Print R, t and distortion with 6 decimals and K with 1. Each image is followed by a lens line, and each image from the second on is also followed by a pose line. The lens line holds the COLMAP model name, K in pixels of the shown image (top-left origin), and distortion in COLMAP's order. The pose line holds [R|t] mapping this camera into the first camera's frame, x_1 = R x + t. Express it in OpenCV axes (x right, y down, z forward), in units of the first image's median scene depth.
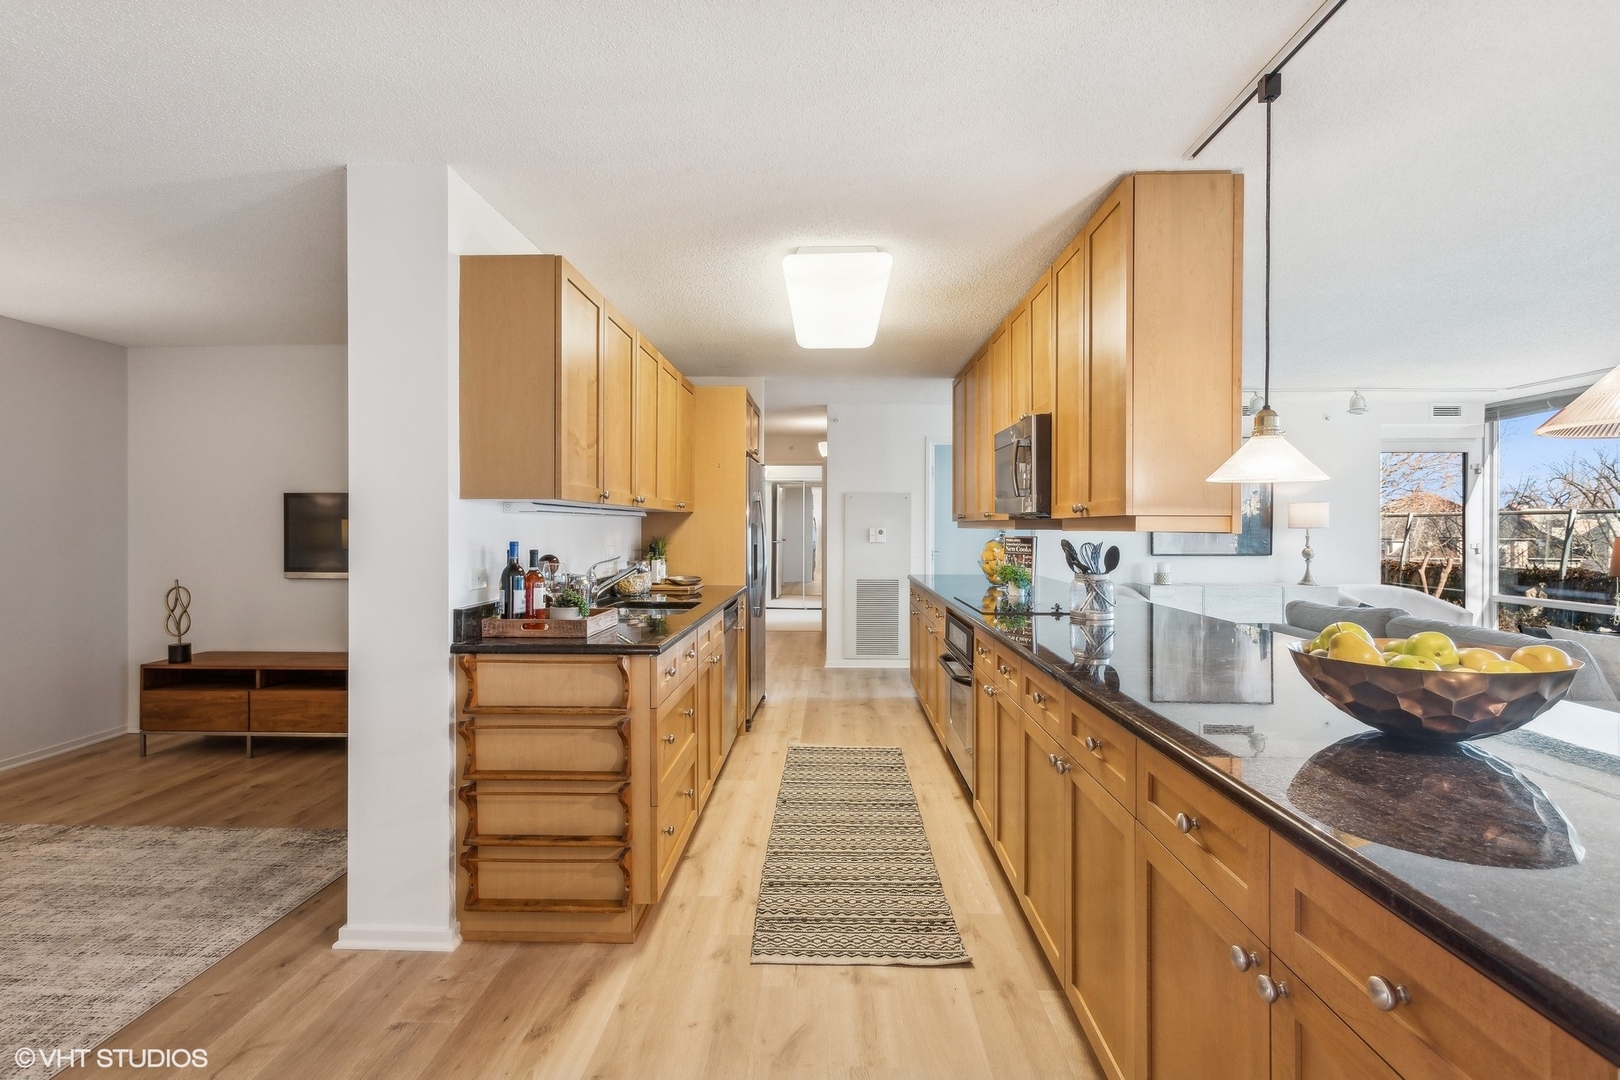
lens RADIAL K [[779.1, 0, 804.1], [0, 779.1, 523.9], [0, 0, 1]] dist [0.006303, 0.000362]
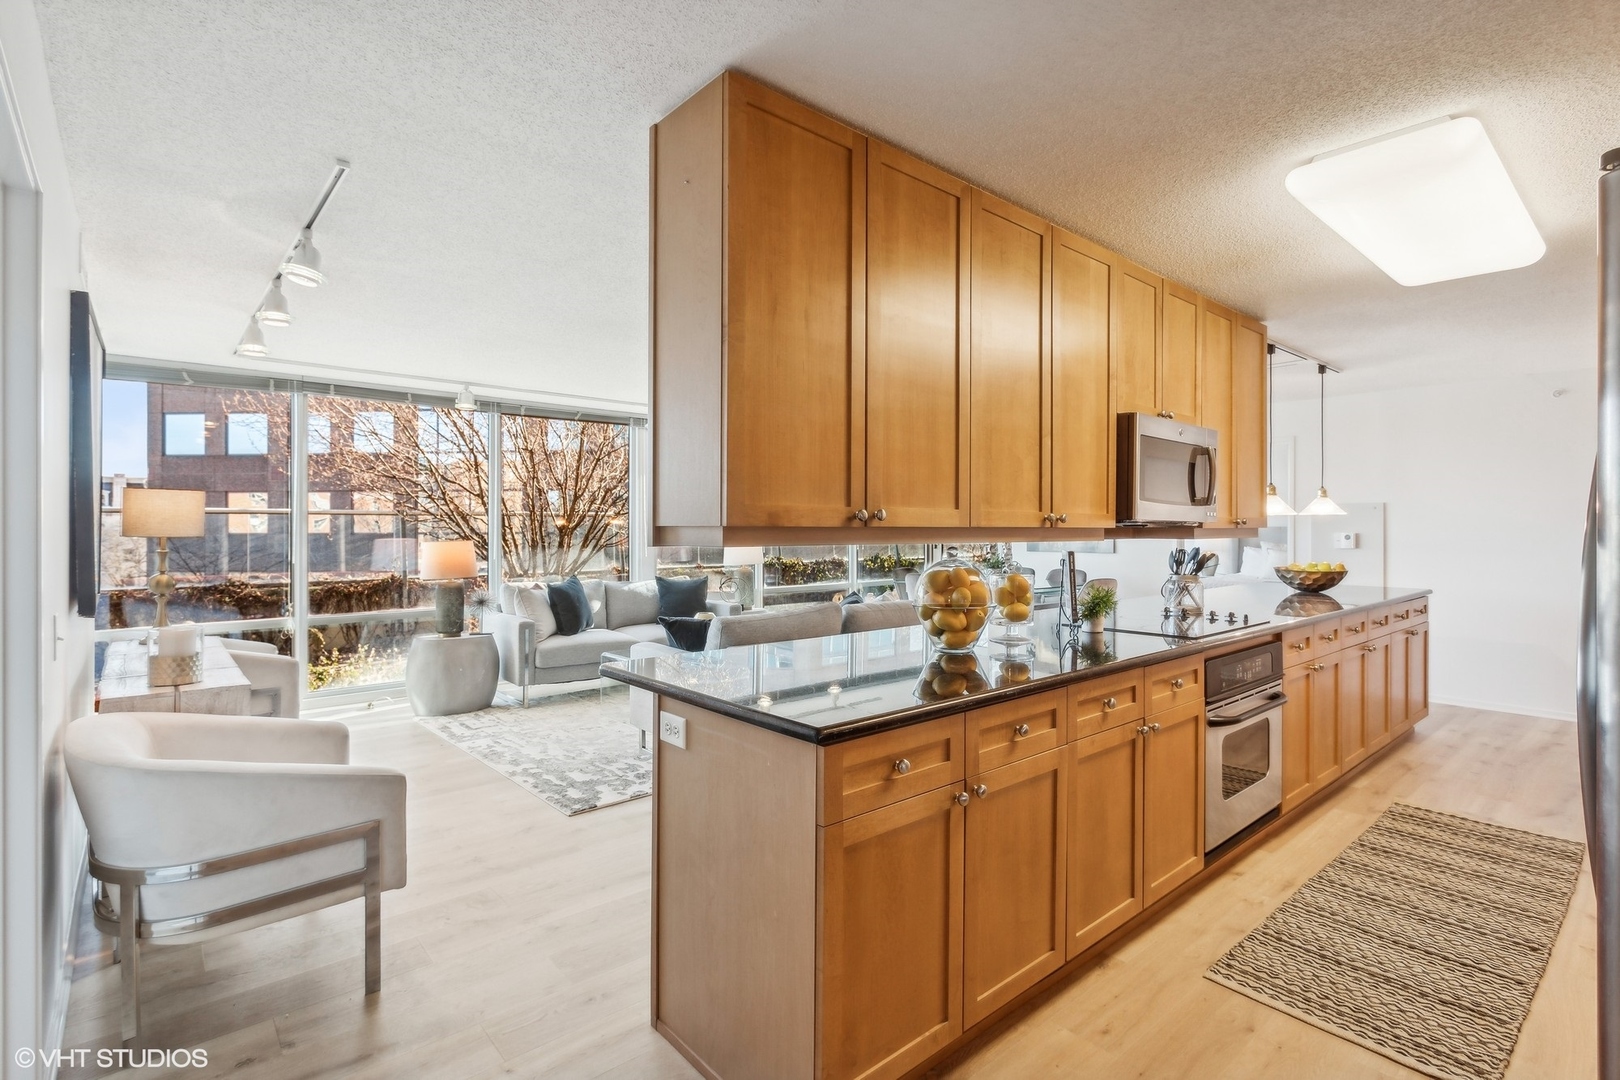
lens RADIAL K [[773.2, 0, 814.5], [0, 773.2, 527.9], [0, 0, 1]] dist [0.001124, 0.000054]
pose [[-0.682672, -0.003088, 0.730718, -0.112700], [-0.005929, 0.999982, -0.001313, -0.002909], [-0.730701, -0.005228, -0.682678, 2.371081]]
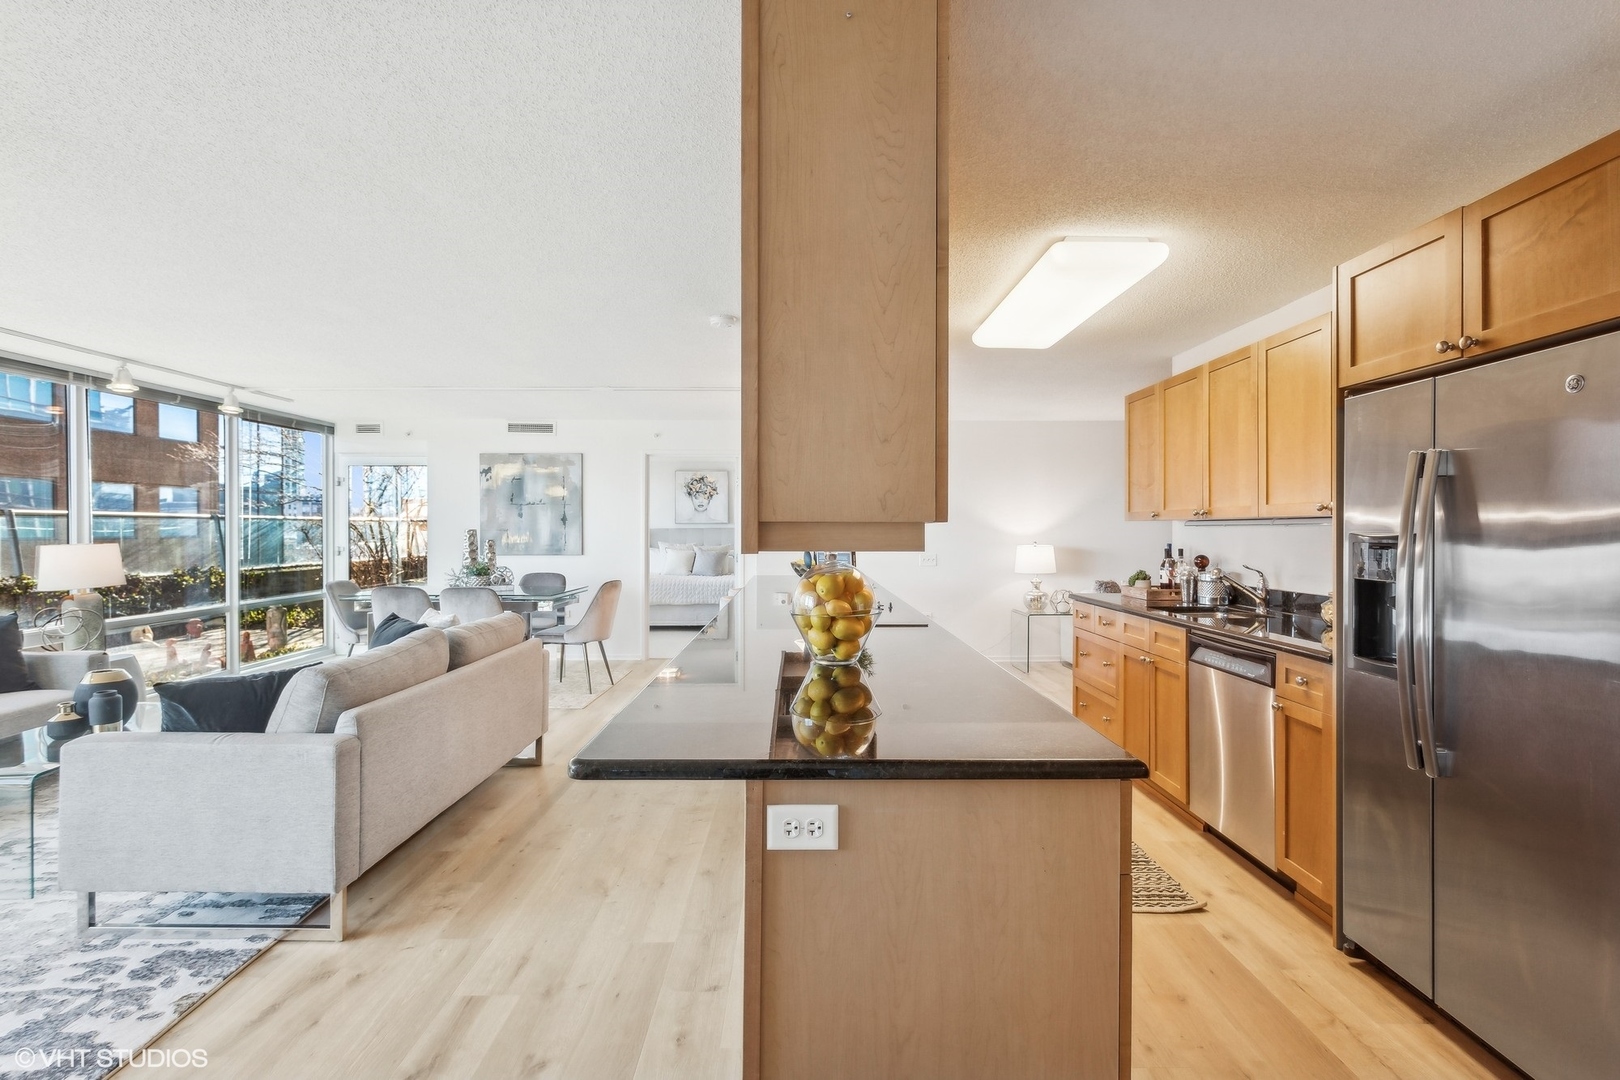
lens RADIAL K [[765.8, 0, 807.4], [0, 765.8, 533.3], [0, 0, 1]] dist [0.002817, 0.000312]
pose [[-0.999143, -0.002341, -0.041324, 0.485260], [-0.002280, 0.999996, -0.001525, 0.002840], [0.041327, -0.001429, -0.999145, 2.444105]]
